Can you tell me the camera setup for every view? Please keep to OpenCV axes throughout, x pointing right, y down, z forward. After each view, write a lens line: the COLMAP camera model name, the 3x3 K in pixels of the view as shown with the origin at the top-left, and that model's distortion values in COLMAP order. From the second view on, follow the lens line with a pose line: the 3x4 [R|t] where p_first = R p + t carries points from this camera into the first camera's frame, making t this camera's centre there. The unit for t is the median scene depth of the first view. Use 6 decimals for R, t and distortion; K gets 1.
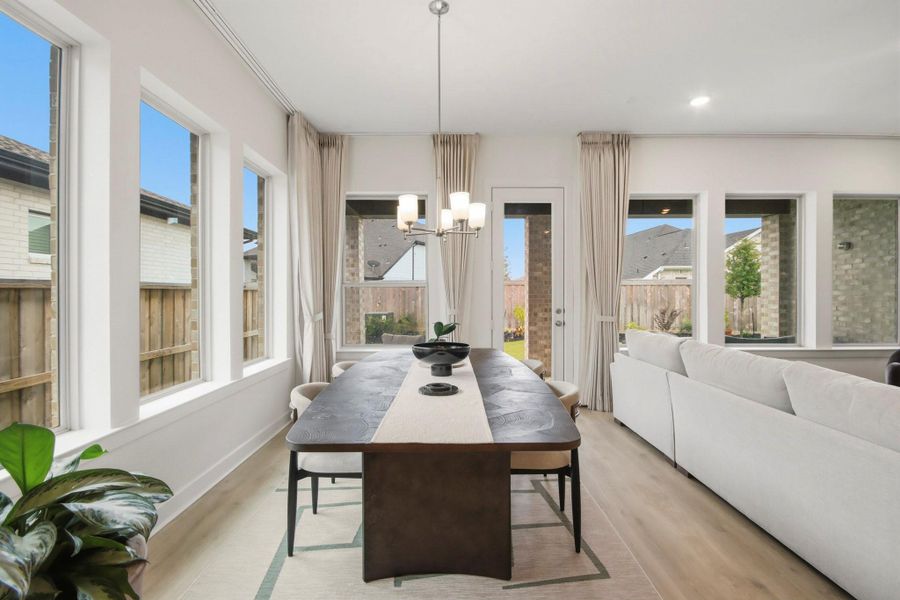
lens RADIAL K [[420.4, 0, 448.8], [0, 420.4, 293.8], [0, 0, 1]] dist [0.000830, -0.004730]
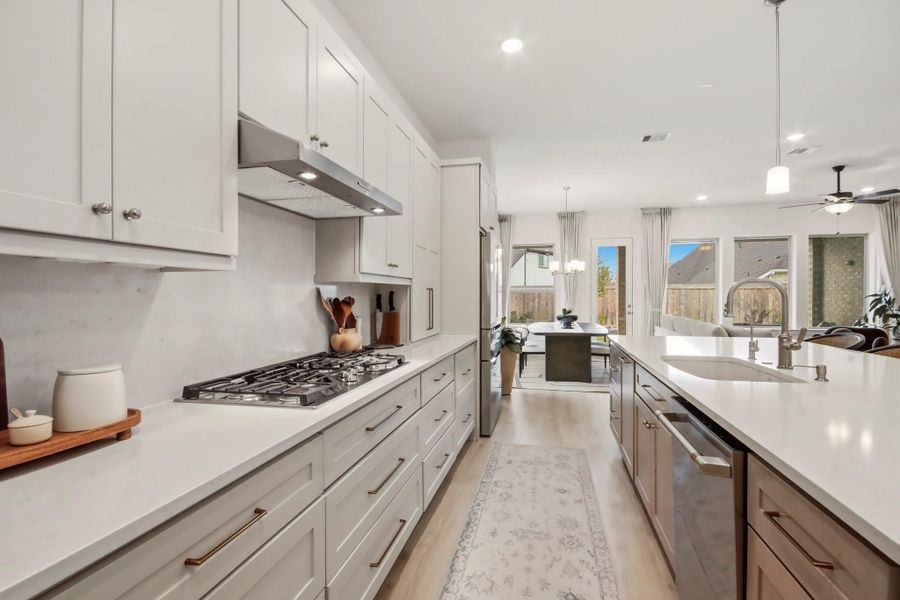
lens RADIAL K [[420.4, 0, 453.2], [0, 420.4, 302.2], [0, 0, 1]] dist [0.000830, -0.004730]
pose [[0.971260, 0.002941, -0.238005, -0.035472], [0.000428, 0.999900, 0.014104, -0.000658], [0.238023, -0.013800, 0.971162, -0.745372]]
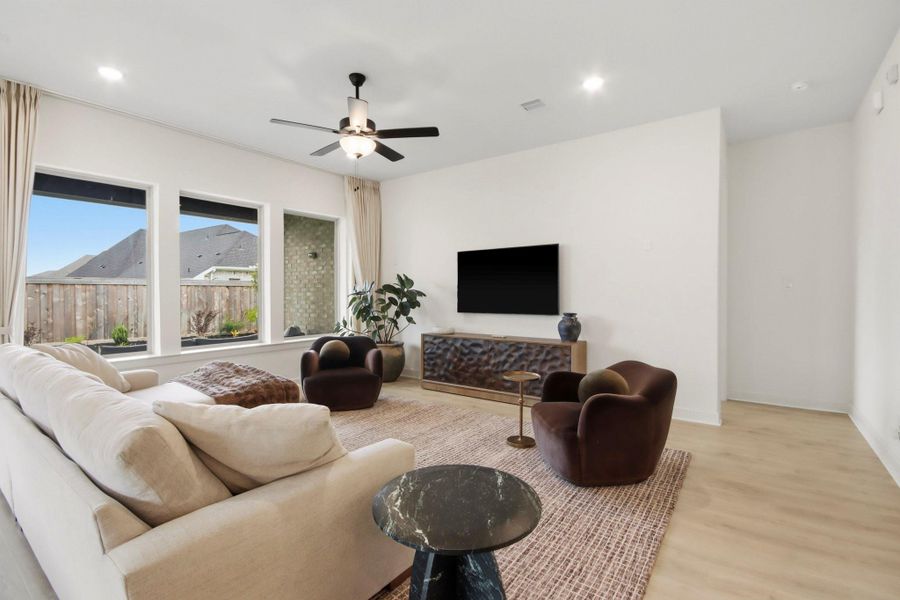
lens RADIAL K [[420.4, 0, 443.8], [0, 420.4, 296.0], [0, 0, 1]] dist [0.000830, -0.004730]
pose [[0.603173, -0.006157, 0.797587, 0.203976], [0.003372, 0.999981, 0.005169, -0.001332], [-0.797604, -0.000428, 0.603182, -0.042132]]
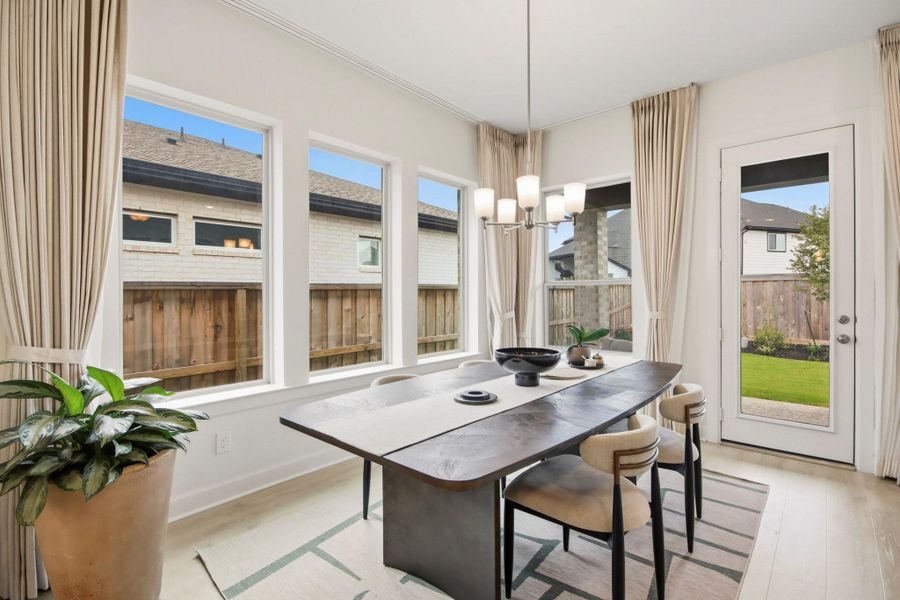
lens RADIAL K [[420.4, 0, 447.3], [0, 420.4, 295.6], [0, 0, 1]] dist [0.000830, -0.004730]
pose [[0.742557, 0.003556, -0.669774, 0.192156], [0.001692, 0.999973, 0.007185, -0.000706], [0.669781, -0.006469, 0.742531, 0.098128]]
